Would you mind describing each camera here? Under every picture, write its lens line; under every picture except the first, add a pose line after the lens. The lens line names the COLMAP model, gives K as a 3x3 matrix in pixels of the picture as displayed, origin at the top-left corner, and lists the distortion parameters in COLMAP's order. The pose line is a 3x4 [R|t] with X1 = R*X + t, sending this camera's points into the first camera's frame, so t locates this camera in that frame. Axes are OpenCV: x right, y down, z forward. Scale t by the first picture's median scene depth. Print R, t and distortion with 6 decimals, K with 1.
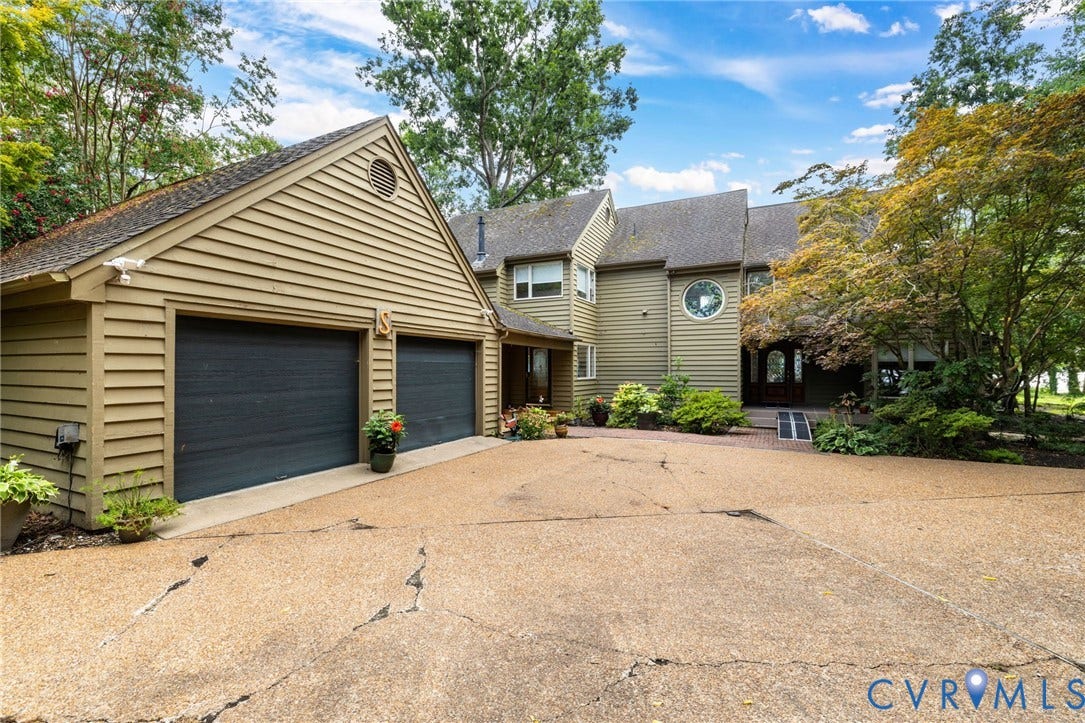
lens RADIAL K [[470.7, 0, 541.5], [0, 470.7, 357.2], [0, 0, 1]] dist [-0.000312, -0.000414]
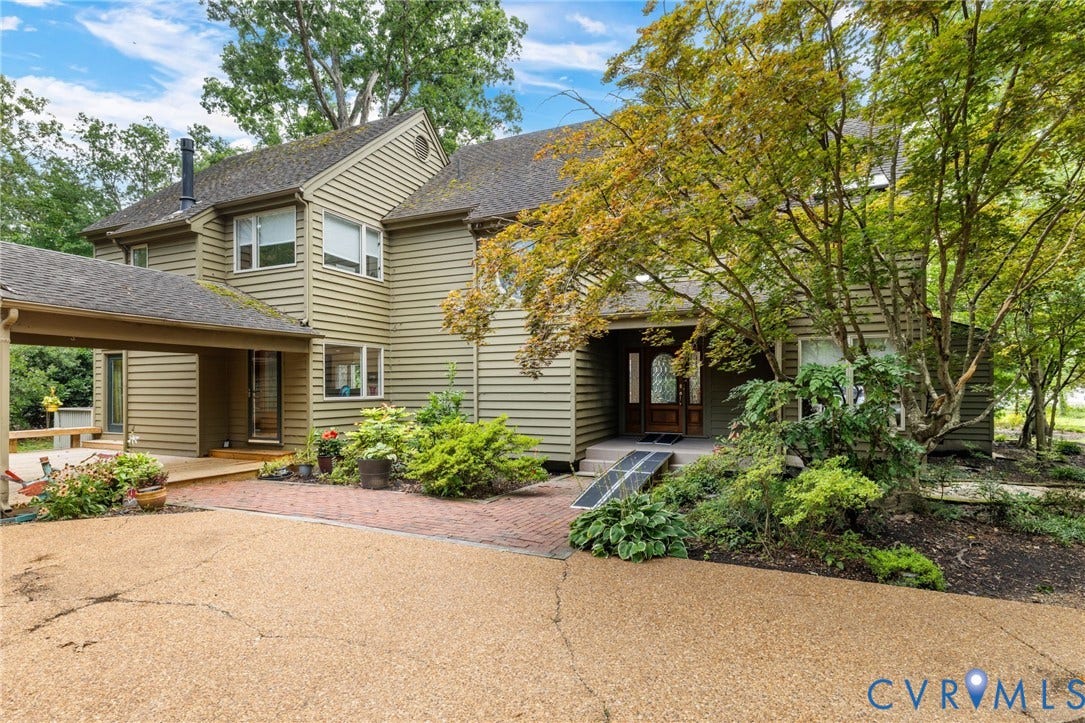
lens RADIAL K [[560.6, 0, 542.5], [0, 560.6, 376.7], [0, 0, 1]] dist [-0.001680, -0.000329]
pose [[0.999590, -0.003416, 0.028438, 0.336578], [0.003151, 0.999951, 0.009361, 0.010276], [-0.028469, -0.009268, 0.999552, 0.254024]]
